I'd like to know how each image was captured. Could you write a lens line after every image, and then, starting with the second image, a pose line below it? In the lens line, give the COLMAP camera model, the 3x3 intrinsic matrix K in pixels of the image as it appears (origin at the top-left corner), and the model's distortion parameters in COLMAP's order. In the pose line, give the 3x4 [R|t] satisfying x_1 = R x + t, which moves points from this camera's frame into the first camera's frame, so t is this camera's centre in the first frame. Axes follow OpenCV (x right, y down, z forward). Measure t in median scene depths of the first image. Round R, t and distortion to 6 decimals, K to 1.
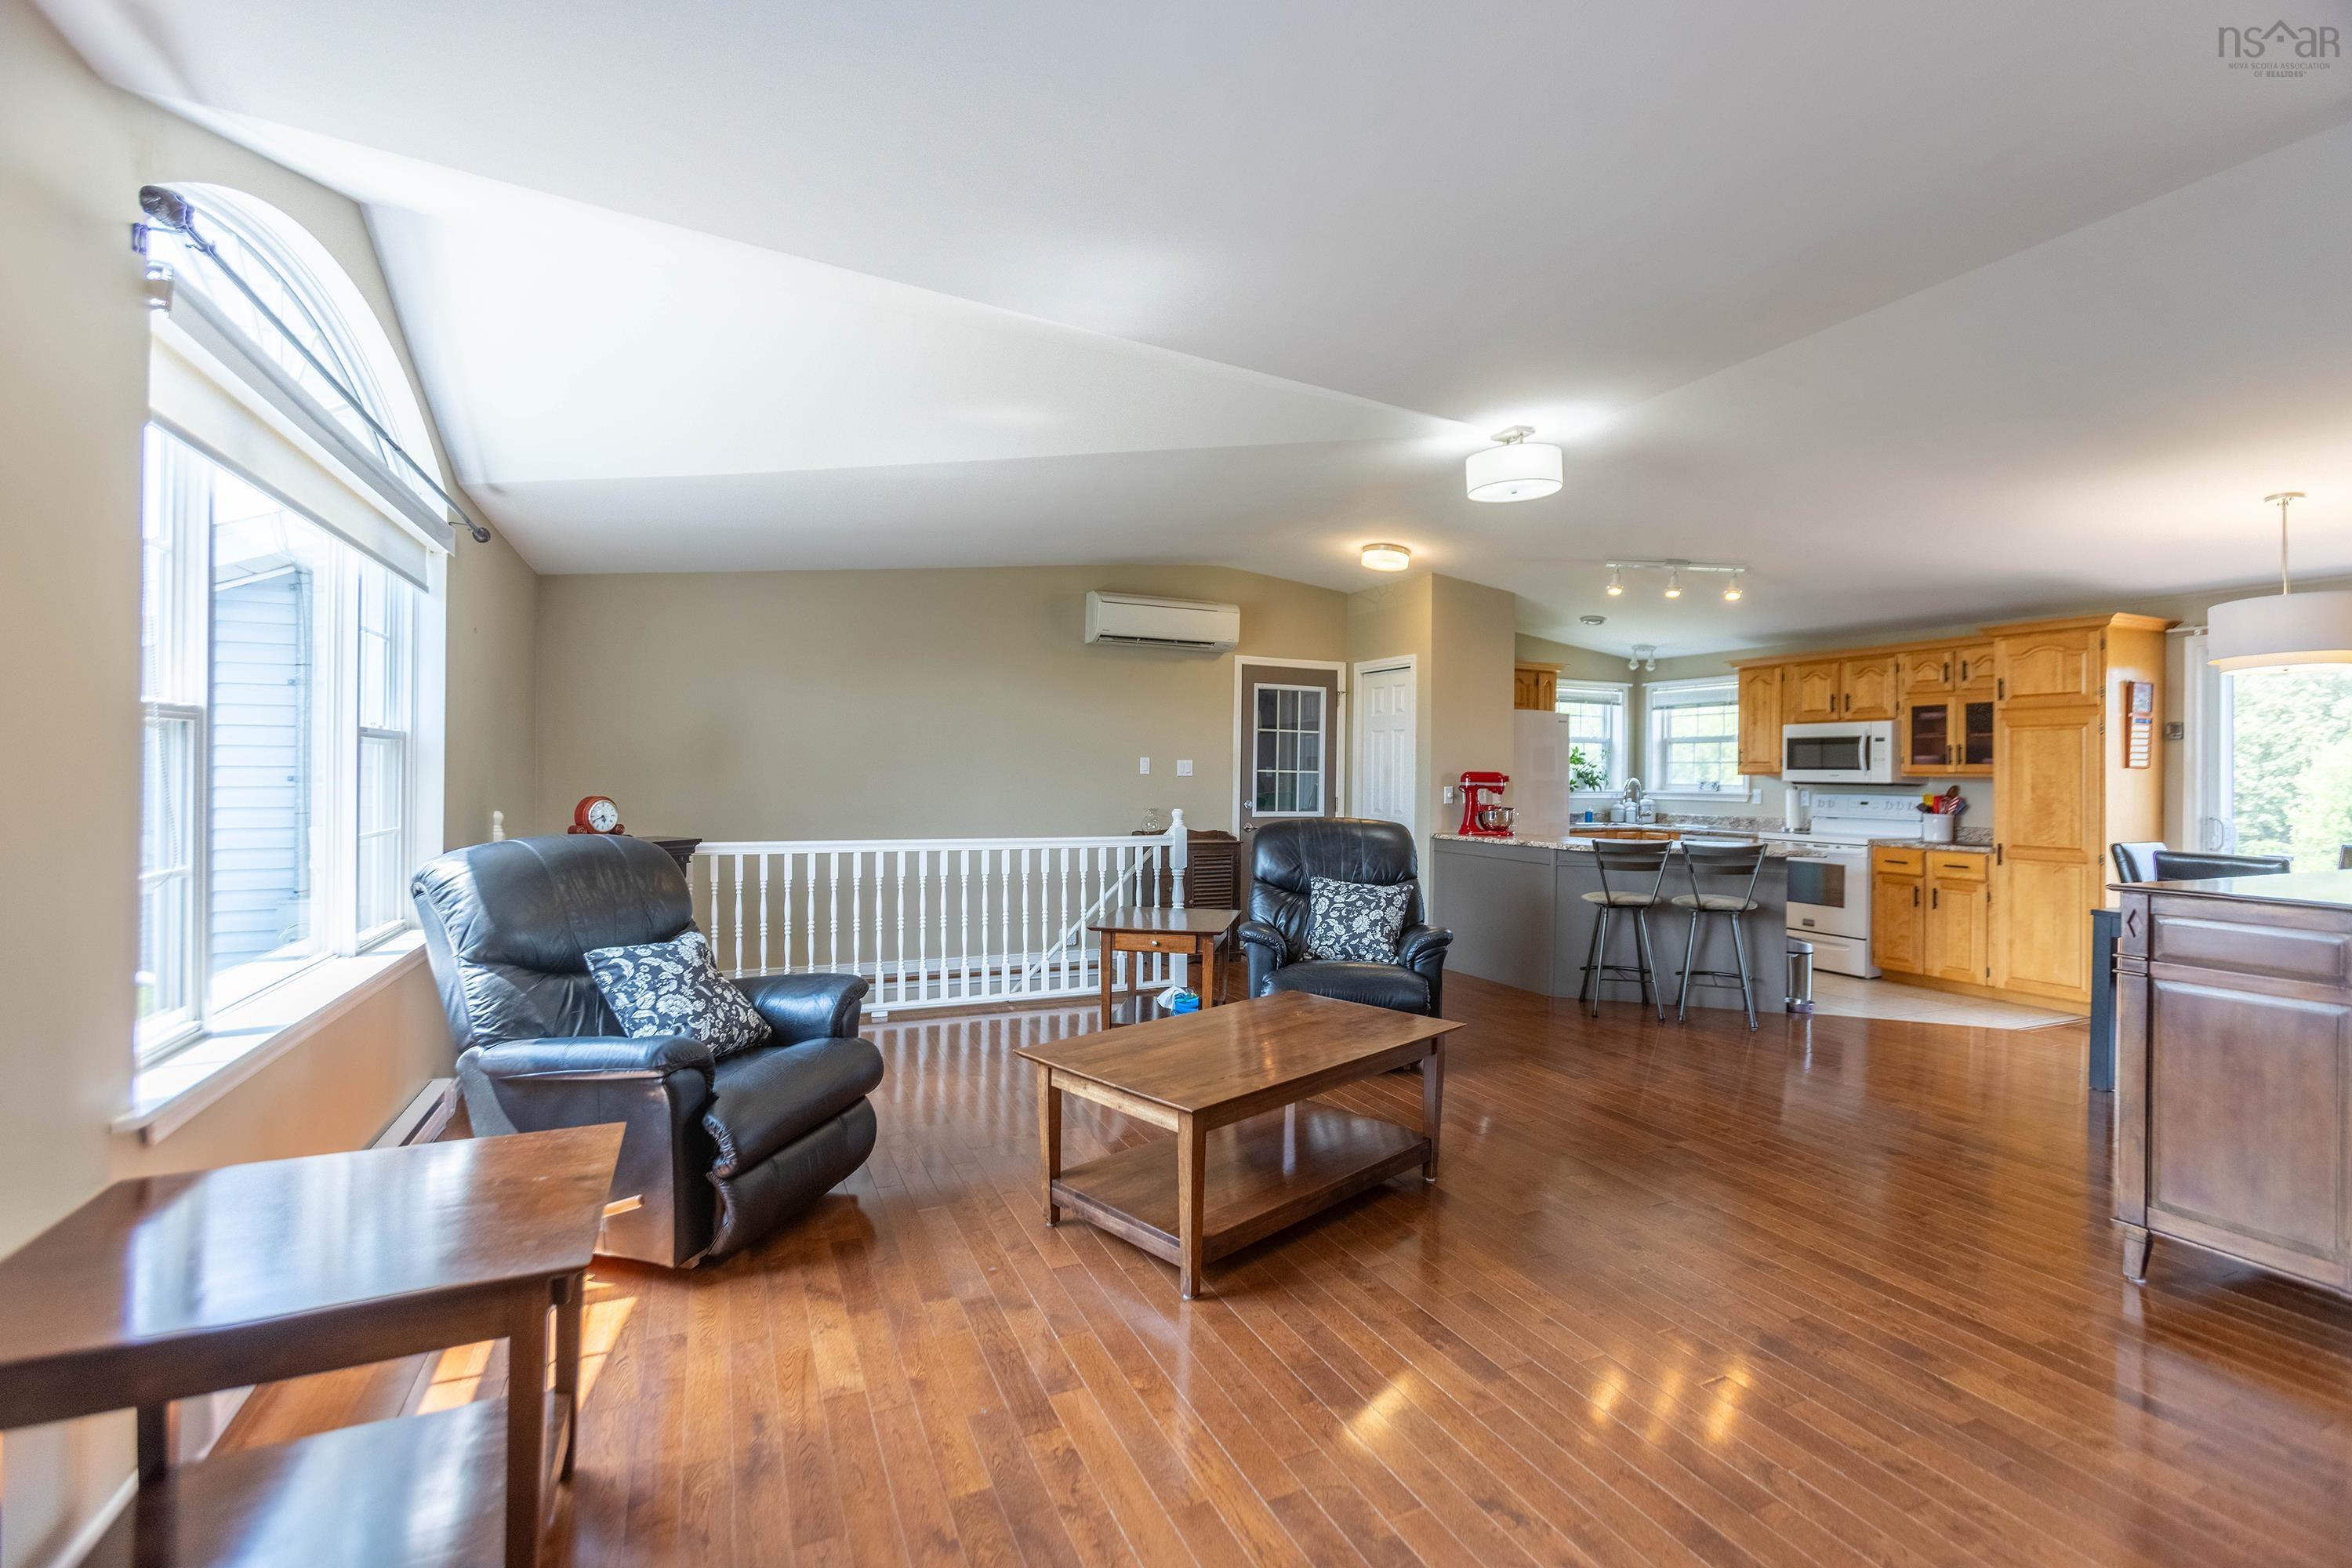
lens RADIAL K [[1045.3, 0, 1188.7], [0, 1045.3, 770.0], [0, 0, 1]] dist [-0.017719, 0.016190]
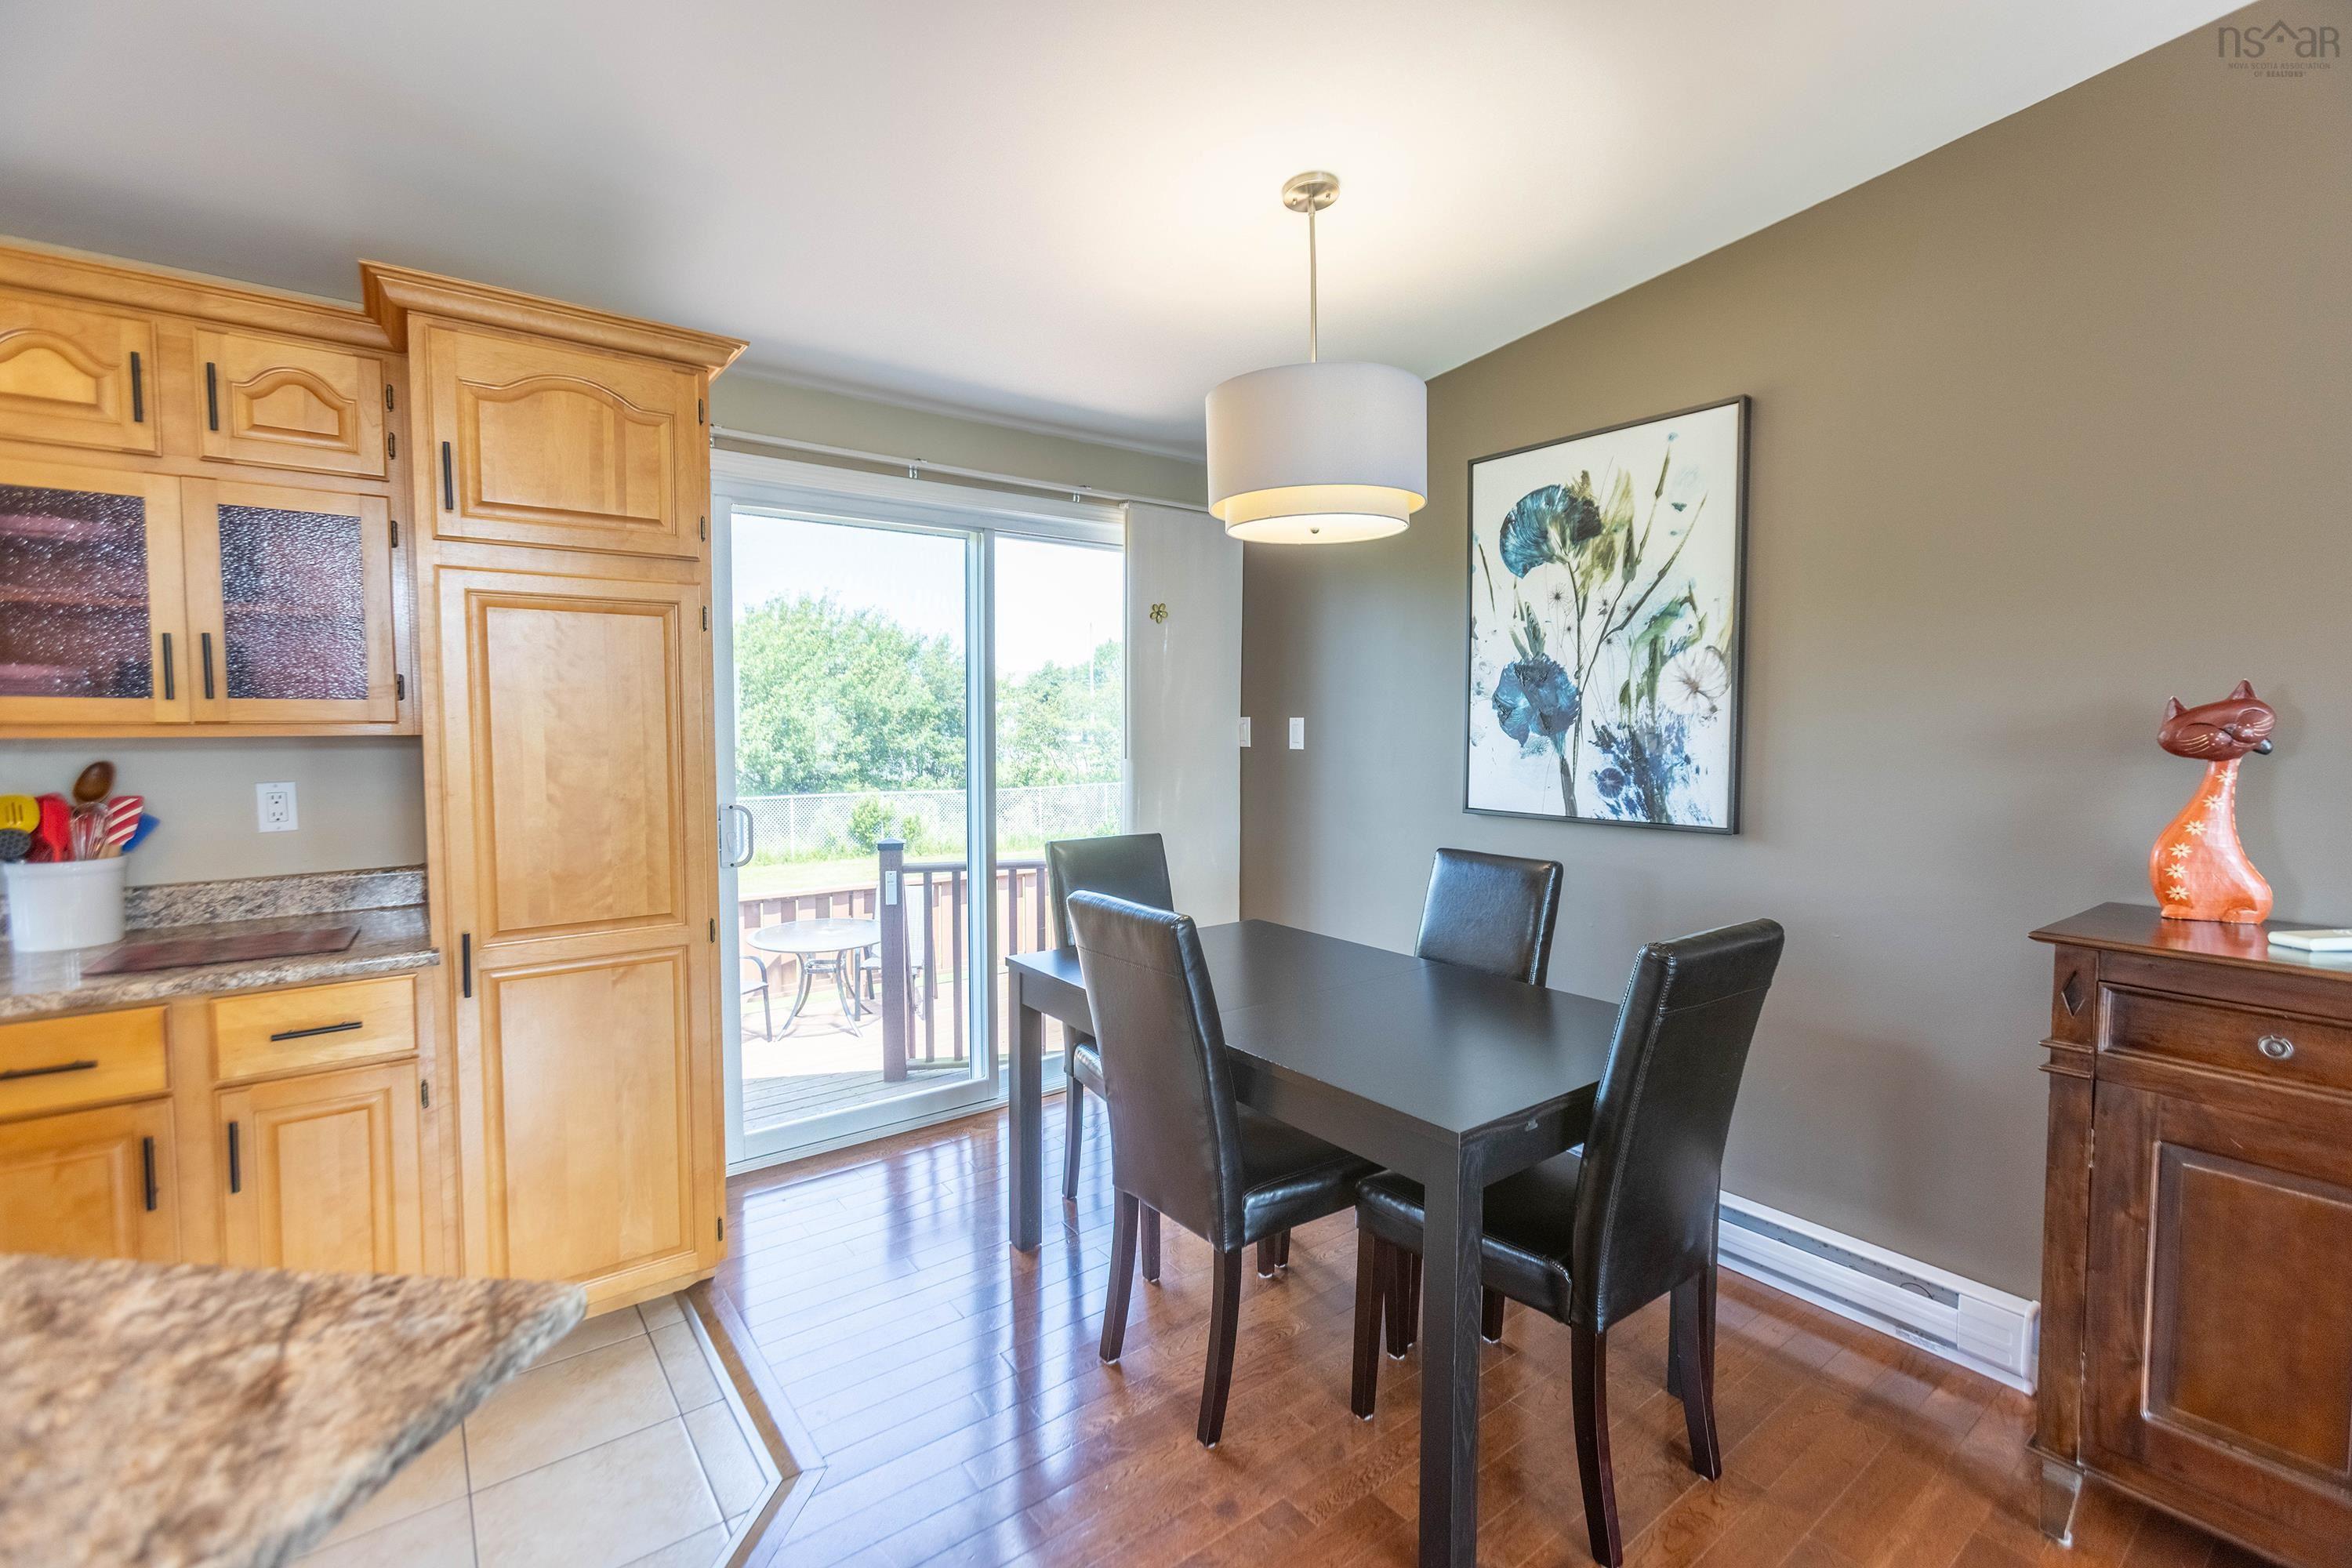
lens RADIAL K [[1045.3, 0, 1188.7], [0, 1045.3, 770.0], [0, 0, 1]] dist [-0.017719, 0.016190]
pose [[-0.213367, -0.063100, 0.974932, 0.358228], [-0.009716, 0.998000, 0.062466, -0.005842], [-0.976924, 0.003856, -0.213554, 0.757533]]
